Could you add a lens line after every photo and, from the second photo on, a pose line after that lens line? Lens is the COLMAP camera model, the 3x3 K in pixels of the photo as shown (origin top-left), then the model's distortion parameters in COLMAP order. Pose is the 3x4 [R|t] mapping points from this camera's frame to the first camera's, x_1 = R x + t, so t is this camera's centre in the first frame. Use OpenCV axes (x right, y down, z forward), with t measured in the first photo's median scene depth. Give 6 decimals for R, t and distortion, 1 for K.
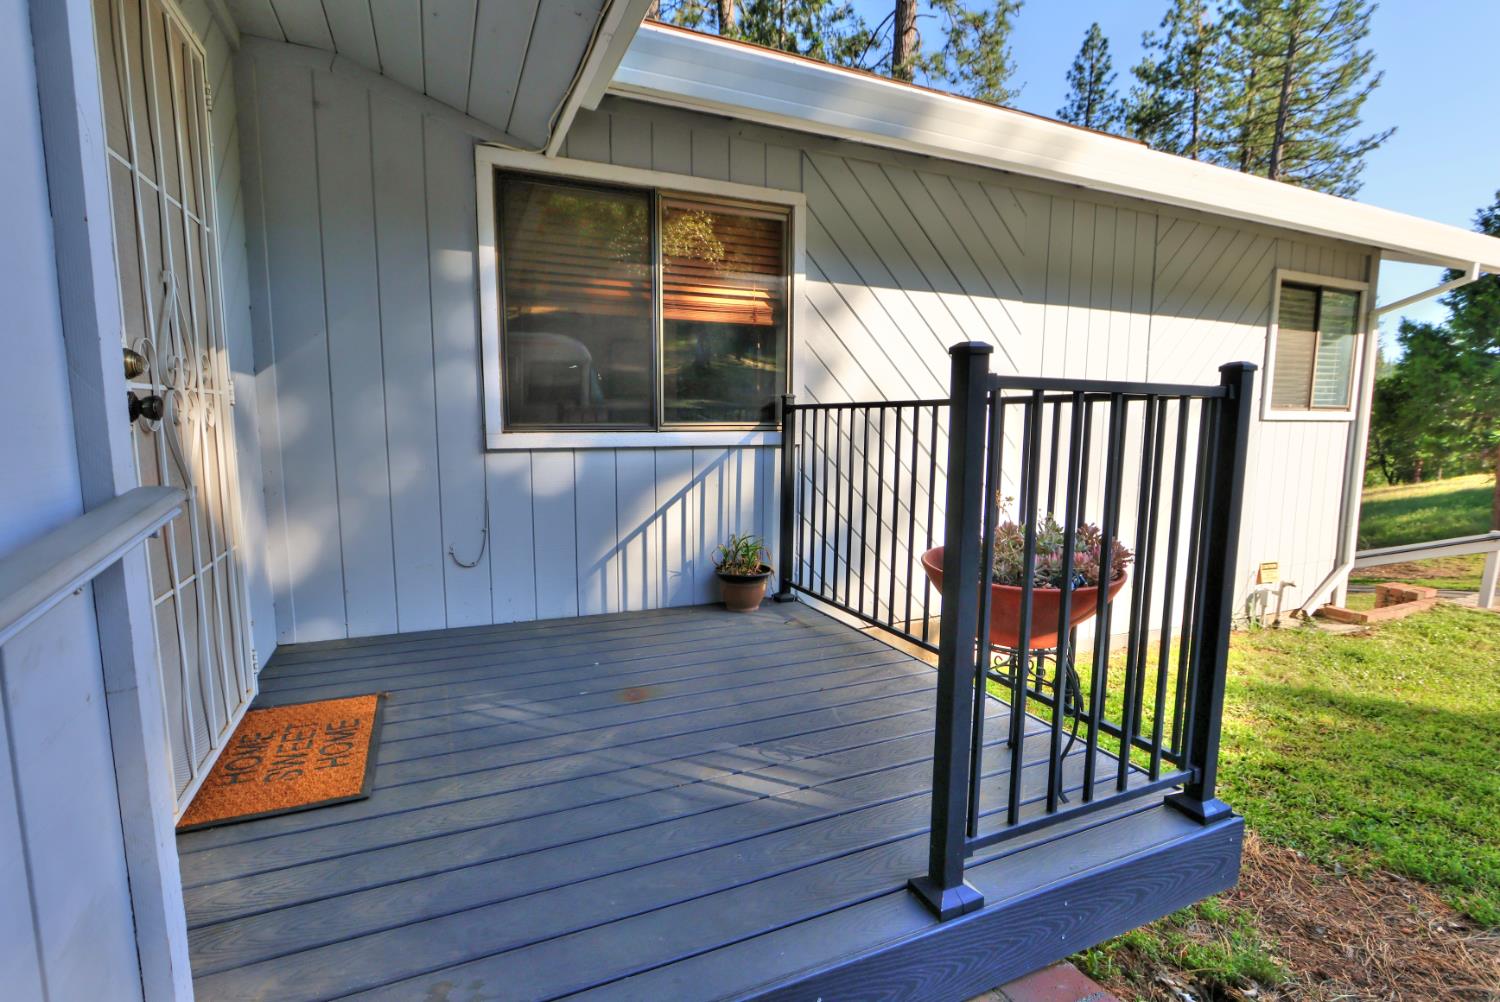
lens RADIAL K [[702.0, 0, 750.0], [0, 702.0, 501.0], [0, 0, 1]] dist [-0.001636, -0.000270]
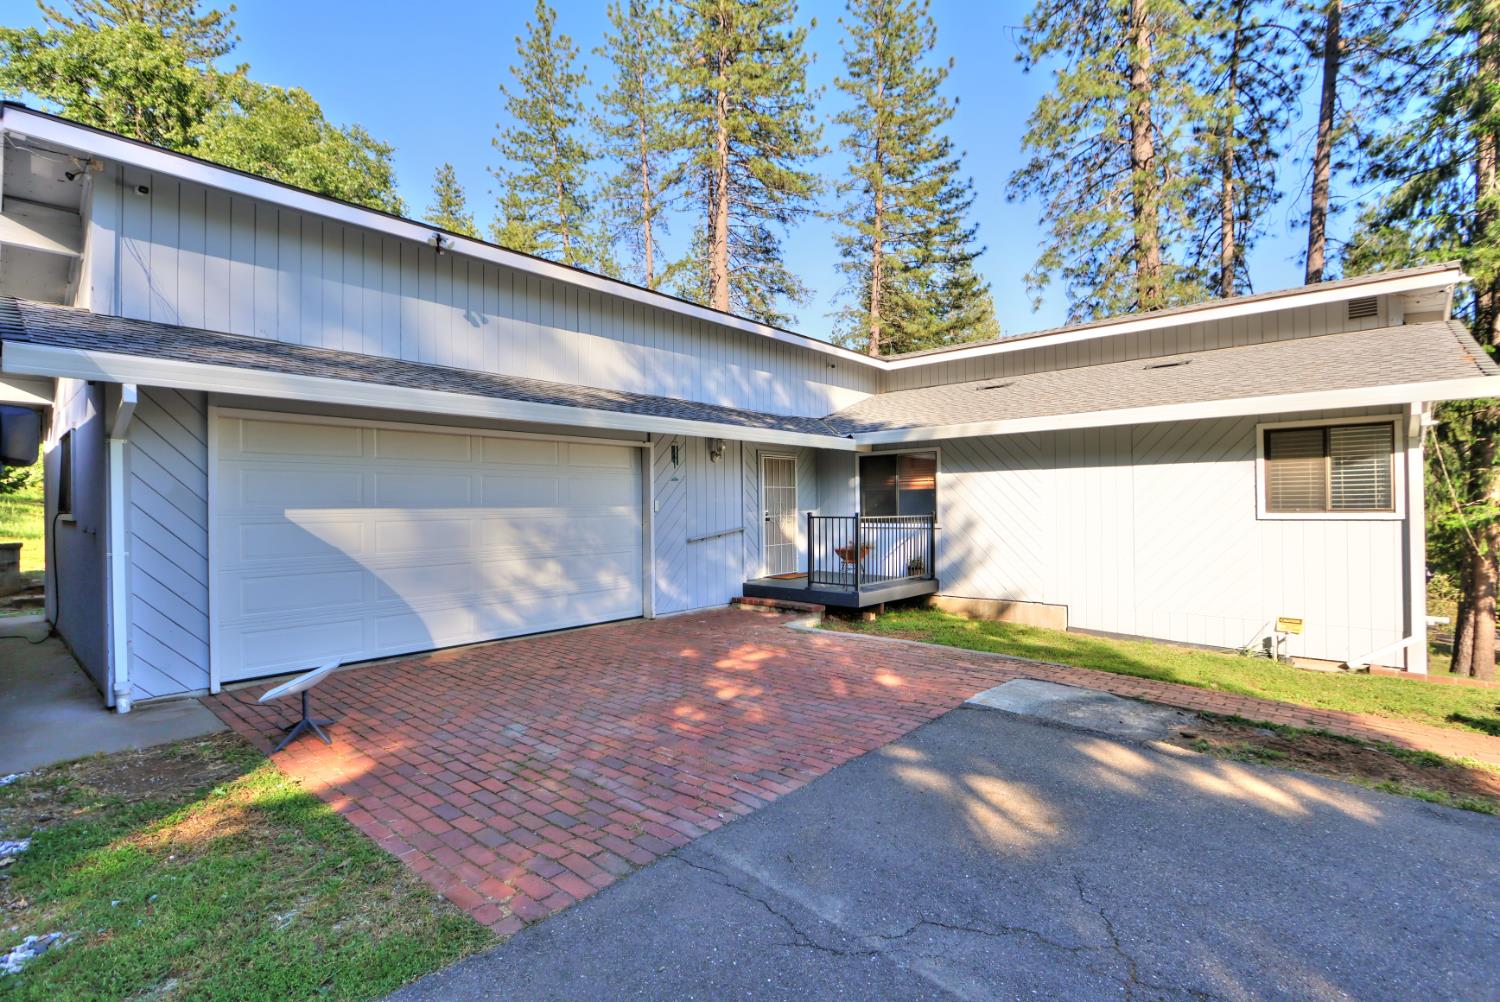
lens RADIAL K [[702.0, 0, 750.0], [0, 702.0, 501.0], [0, 0, 1]] dist [-0.001636, -0.000270]
pose [[0.415018, -0.030180, -0.909313, 2.371366], [-0.097642, 0.992200, -0.077495, 0.099677], [0.904559, 0.120949, 0.408834, -0.907966]]
